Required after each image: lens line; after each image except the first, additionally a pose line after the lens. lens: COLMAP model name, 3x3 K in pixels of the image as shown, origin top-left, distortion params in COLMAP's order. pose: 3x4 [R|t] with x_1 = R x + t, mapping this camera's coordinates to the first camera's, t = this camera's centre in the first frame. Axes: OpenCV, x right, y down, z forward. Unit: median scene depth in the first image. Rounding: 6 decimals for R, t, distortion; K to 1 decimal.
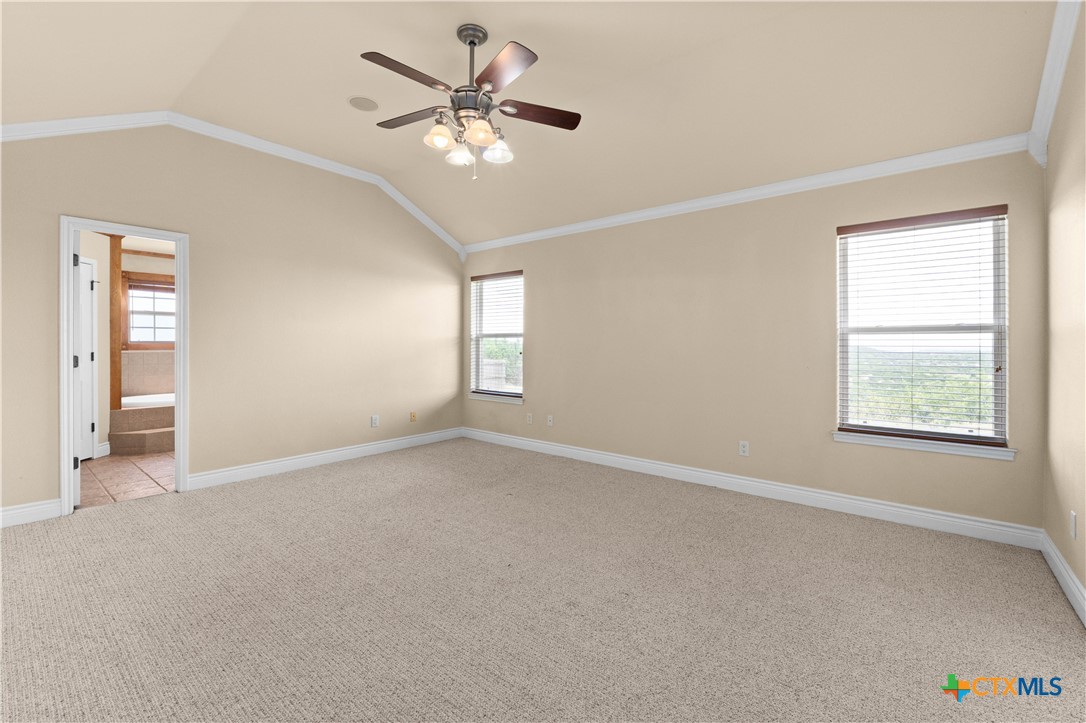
lens RADIAL K [[461.9, 0, 539.8], [0, 461.9, 352.0], [0, 0, 1]] dist [-0.002863, -0.000223]
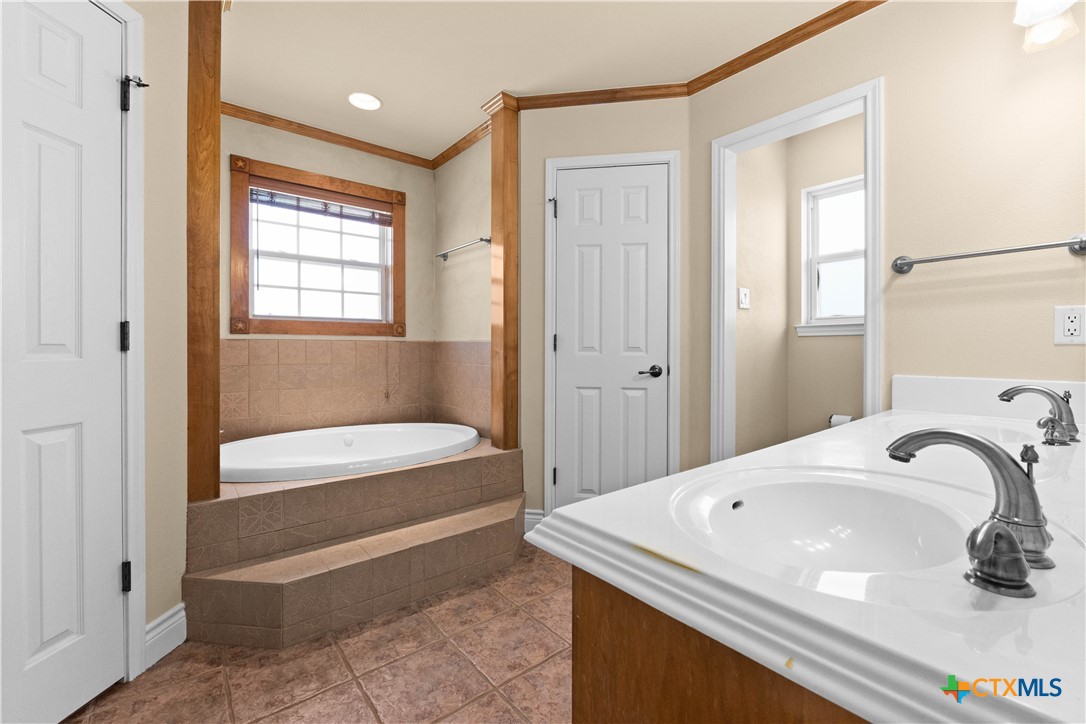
lens RADIAL K [[461.9, 0, 545.3], [0, 461.9, 355.7], [0, 0, 1]] dist [-0.002863, -0.000223]
pose [[0.982295, -0.000645, -0.187339, -0.619238], [0.000074, 0.999995, -0.003053, 0.022174], [0.187340, 0.002985, 0.982291, 0.722880]]
